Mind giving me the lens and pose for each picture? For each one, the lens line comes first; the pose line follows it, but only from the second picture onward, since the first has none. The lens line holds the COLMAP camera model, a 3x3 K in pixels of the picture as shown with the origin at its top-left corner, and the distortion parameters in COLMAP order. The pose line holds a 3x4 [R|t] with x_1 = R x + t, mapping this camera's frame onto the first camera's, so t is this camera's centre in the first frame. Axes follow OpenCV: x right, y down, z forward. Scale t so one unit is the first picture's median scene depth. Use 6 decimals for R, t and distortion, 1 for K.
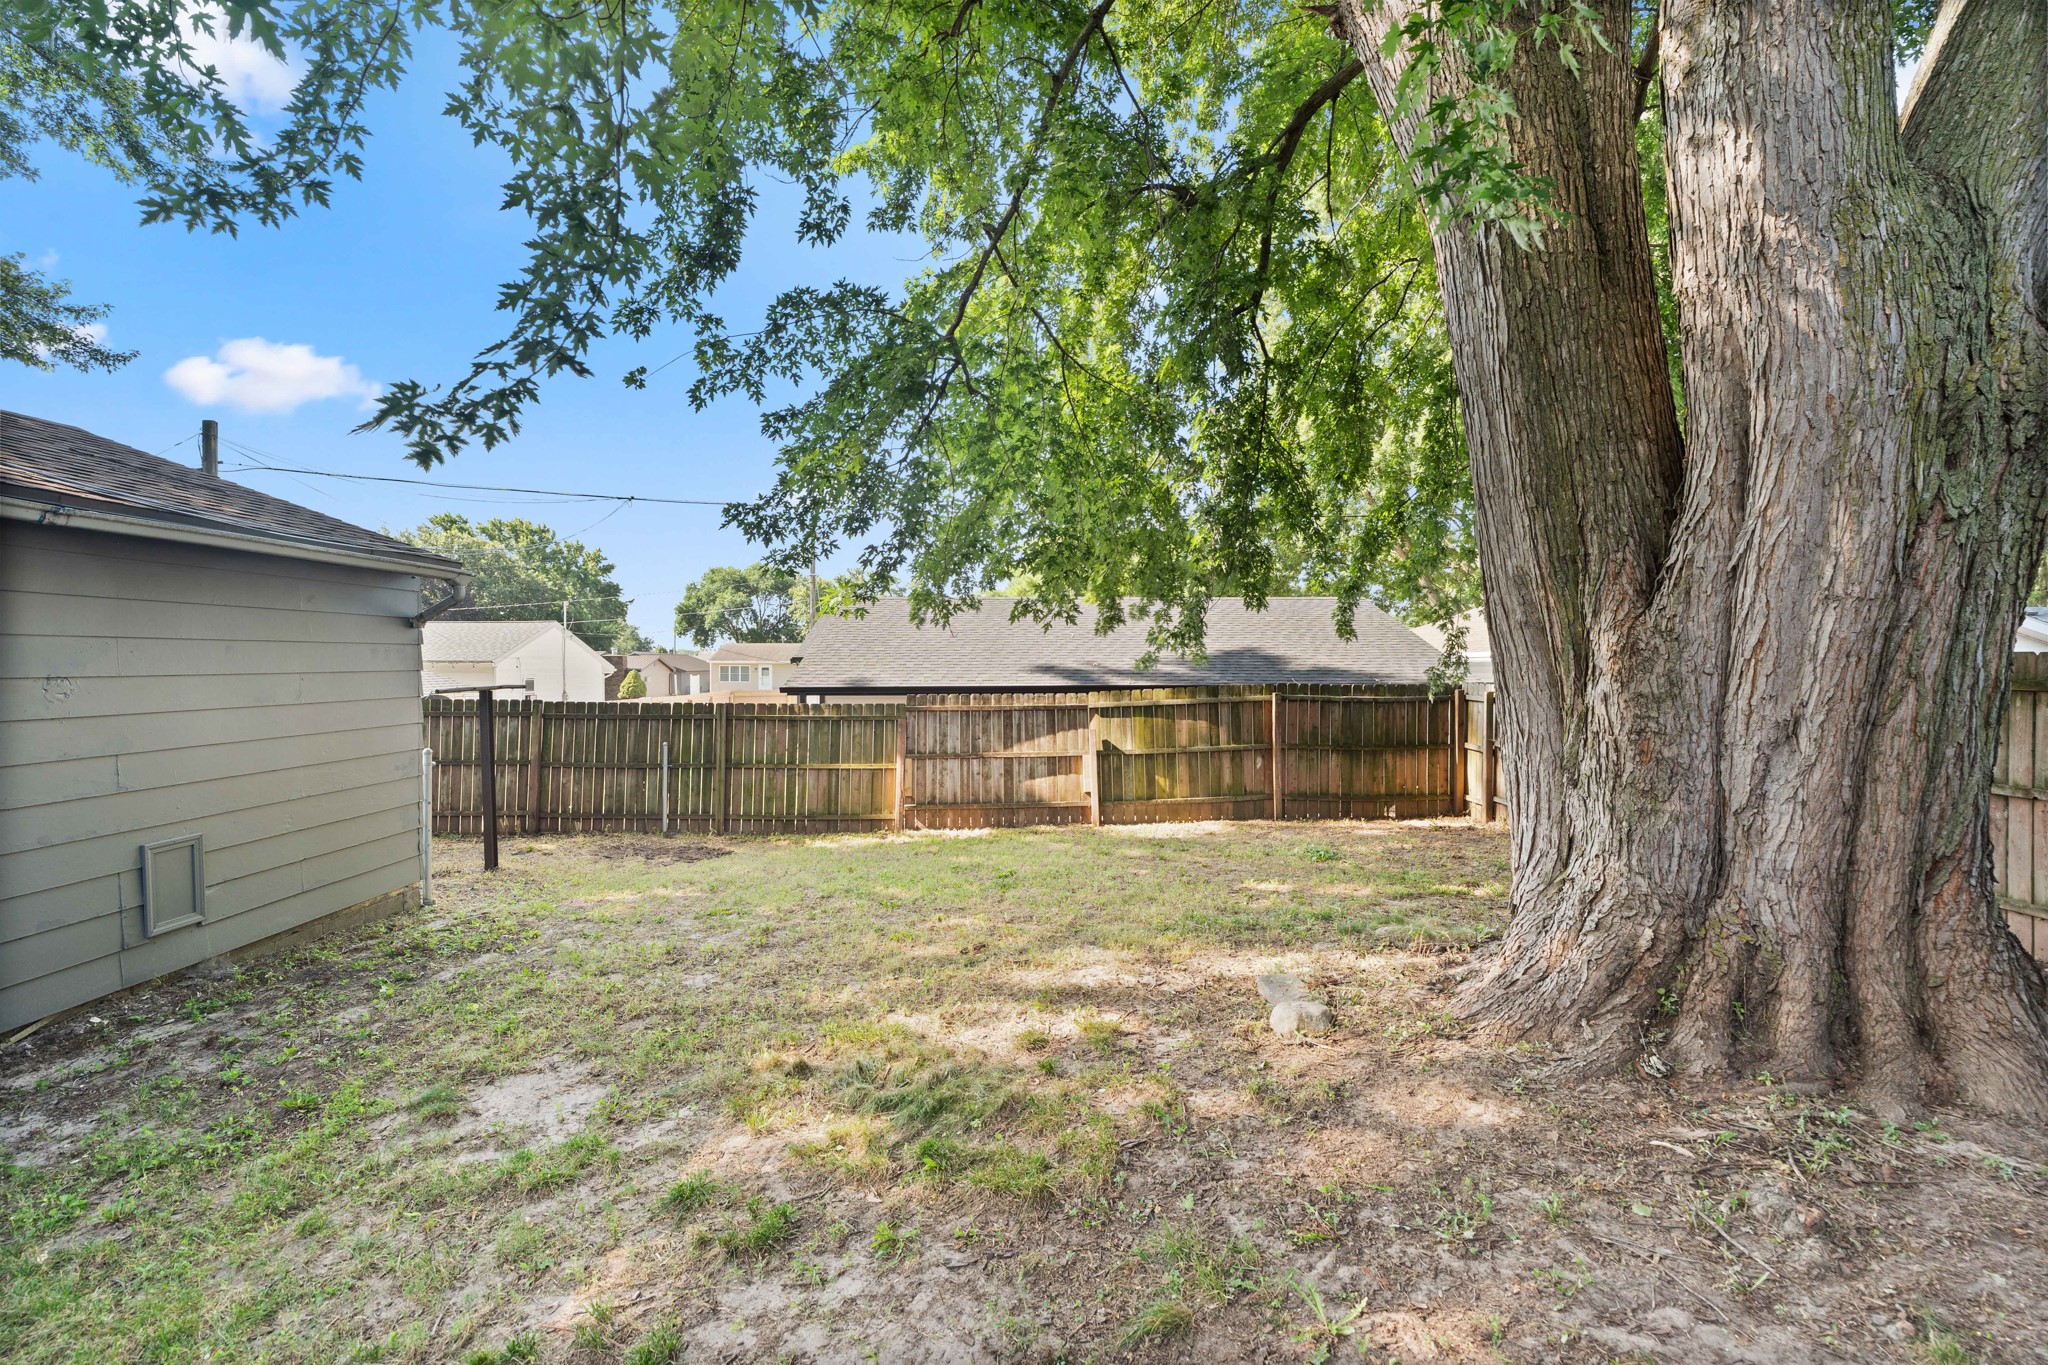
lens RADIAL K [[933.7, 0, 1017.0], [0, 933.7, 683.7], [0, 0, 1]] dist [-0.007242, 0.002497]
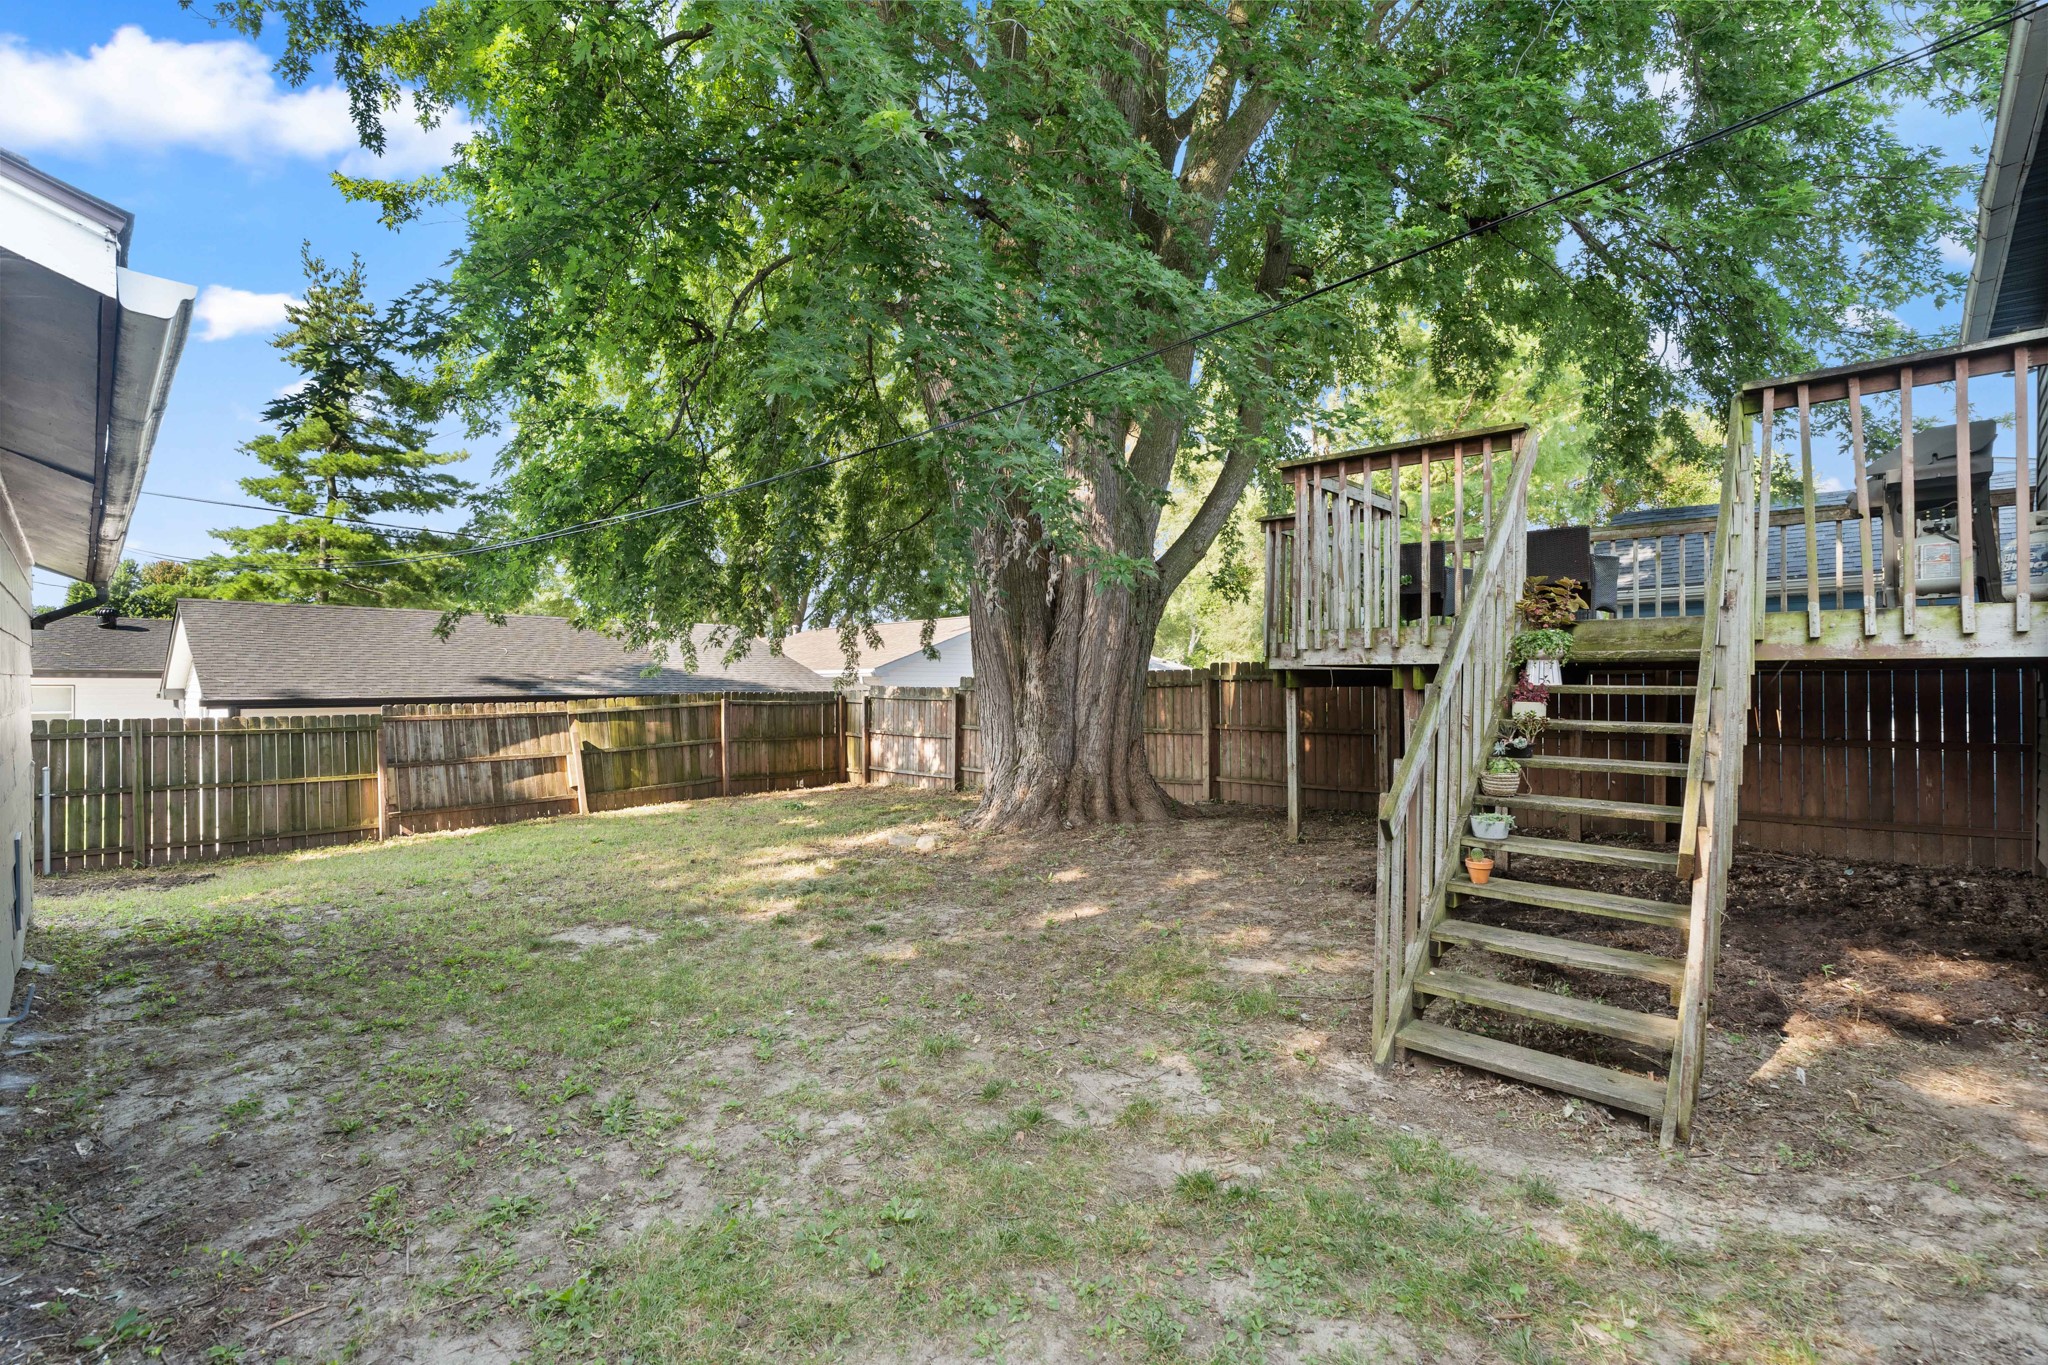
lens RADIAL K [[933.7, 0, 1027.8], [0, 933.7, 680.4], [0, 0, 1]] dist [-0.007242, 0.002497]
pose [[0.690099, 0.003708, 0.723705, -0.373763], [0.014254, 0.999723, -0.018715, 0.013927], [-0.723574, 0.023231, 0.689855, -0.213837]]
